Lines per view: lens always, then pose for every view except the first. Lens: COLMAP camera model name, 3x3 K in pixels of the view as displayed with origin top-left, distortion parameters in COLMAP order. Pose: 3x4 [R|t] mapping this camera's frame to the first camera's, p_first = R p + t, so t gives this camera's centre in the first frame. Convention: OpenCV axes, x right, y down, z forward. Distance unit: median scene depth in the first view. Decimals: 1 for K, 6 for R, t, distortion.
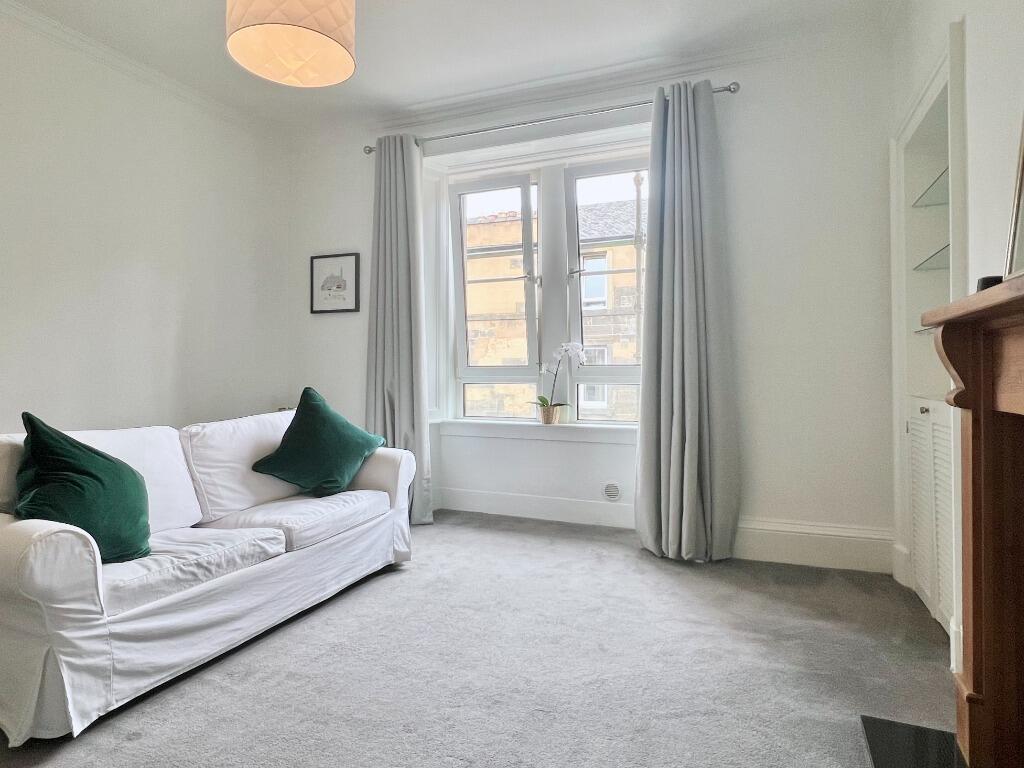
lens RADIAL K [[614.0, 0, 508.8], [0, 614.0, 350.7], [0, 0, 1]] dist [-0.001447, 0.000185]
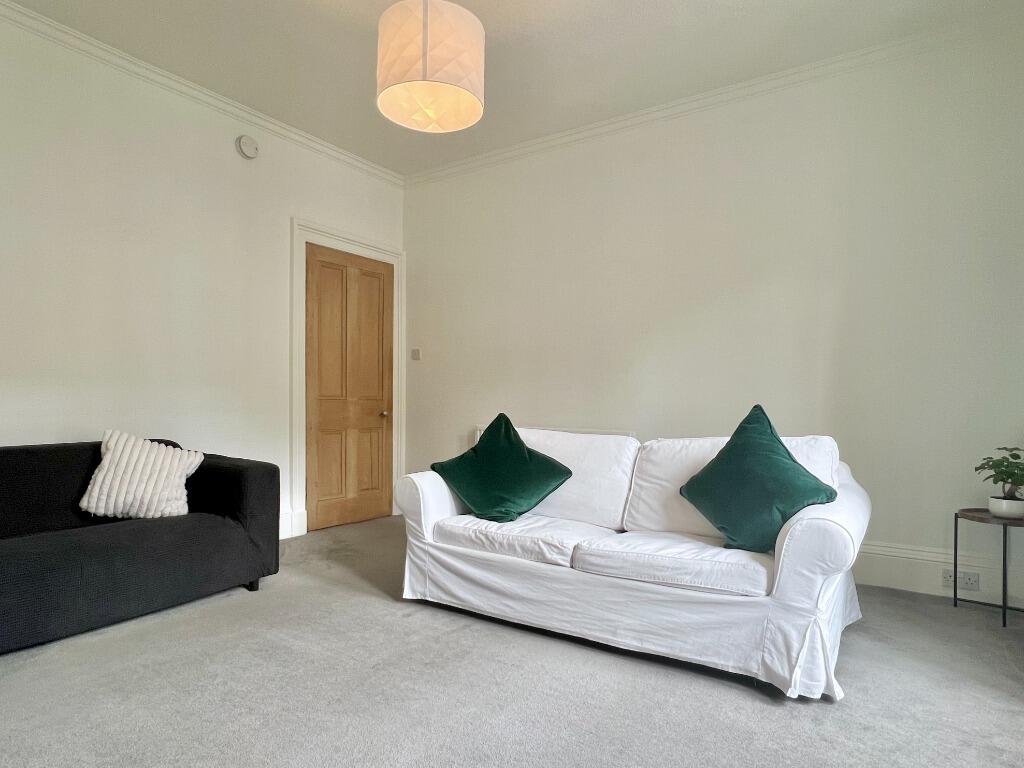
lens RADIAL K [[596.0, 0, 512.2], [0, 596.0, 393.1], [0, 0, 1]] dist [0.003001, 0.000808]
pose [[-0.175515, -0.017162, -0.984327, 0.620715], [0.021910, 0.999532, -0.021334, 0.070620], [0.984233, -0.025311, -0.175057, 1.124091]]
